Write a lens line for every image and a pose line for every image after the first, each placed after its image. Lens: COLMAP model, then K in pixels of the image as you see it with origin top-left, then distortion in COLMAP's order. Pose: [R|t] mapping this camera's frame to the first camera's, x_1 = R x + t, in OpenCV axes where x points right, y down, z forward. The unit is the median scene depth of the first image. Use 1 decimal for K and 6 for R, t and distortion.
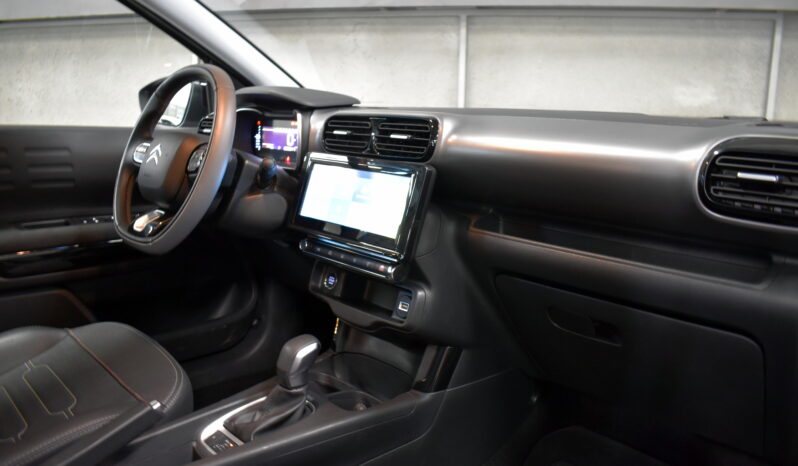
lens RADIAL K [[599.5, 0, 399.0], [0, 599.5, 233.0], [0, 0, 1]] dist [-0.066263, 0.006043]
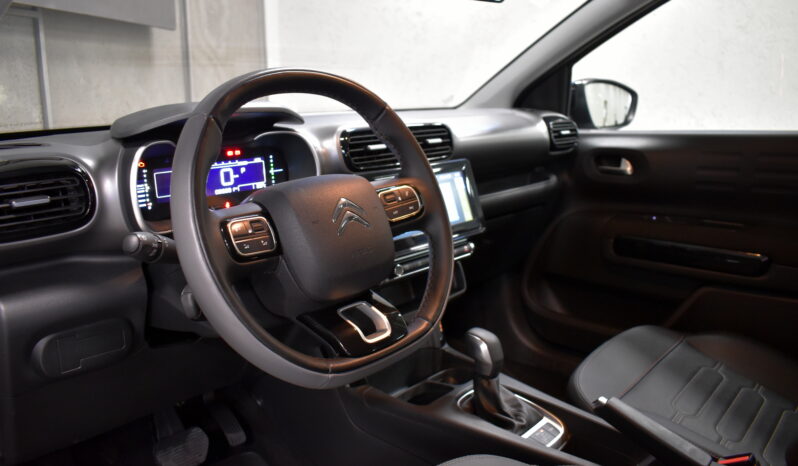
lens RADIAL K [[599.5, 0, 399.0], [0, 599.5, 233.0], [0, 0, 1]] dist [-0.066263, 0.006043]
pose [[0.005014, -0.255973, 0.966671, -0.635432], [0.235655, 0.939760, 0.247625, -0.160566], [-0.971824, 0.226559, 0.065034, 0.566120]]
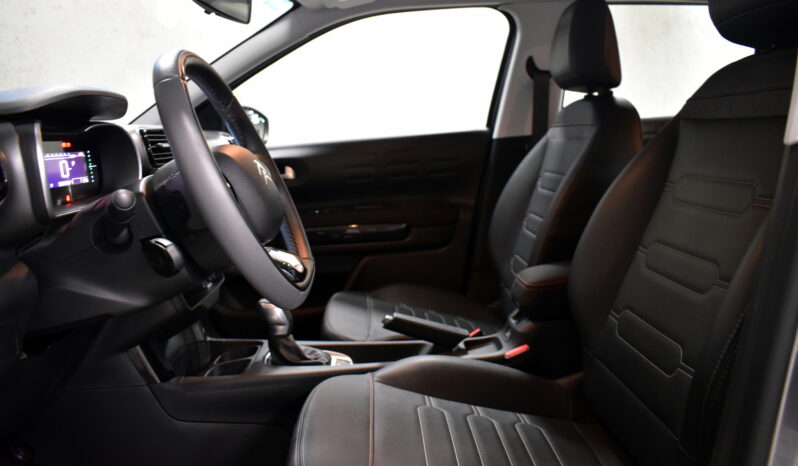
lens RADIAL K [[599.5, 0, 399.0], [0, 599.5, 233.0], [0, 0, 1]] dist [-0.066263, 0.006043]
pose [[-0.692537, -0.121879, 0.711012, -0.671558], [0.175715, 0.927437, 0.330128, -0.176302], [-0.699655, 0.353561, -0.620869, 0.855845]]
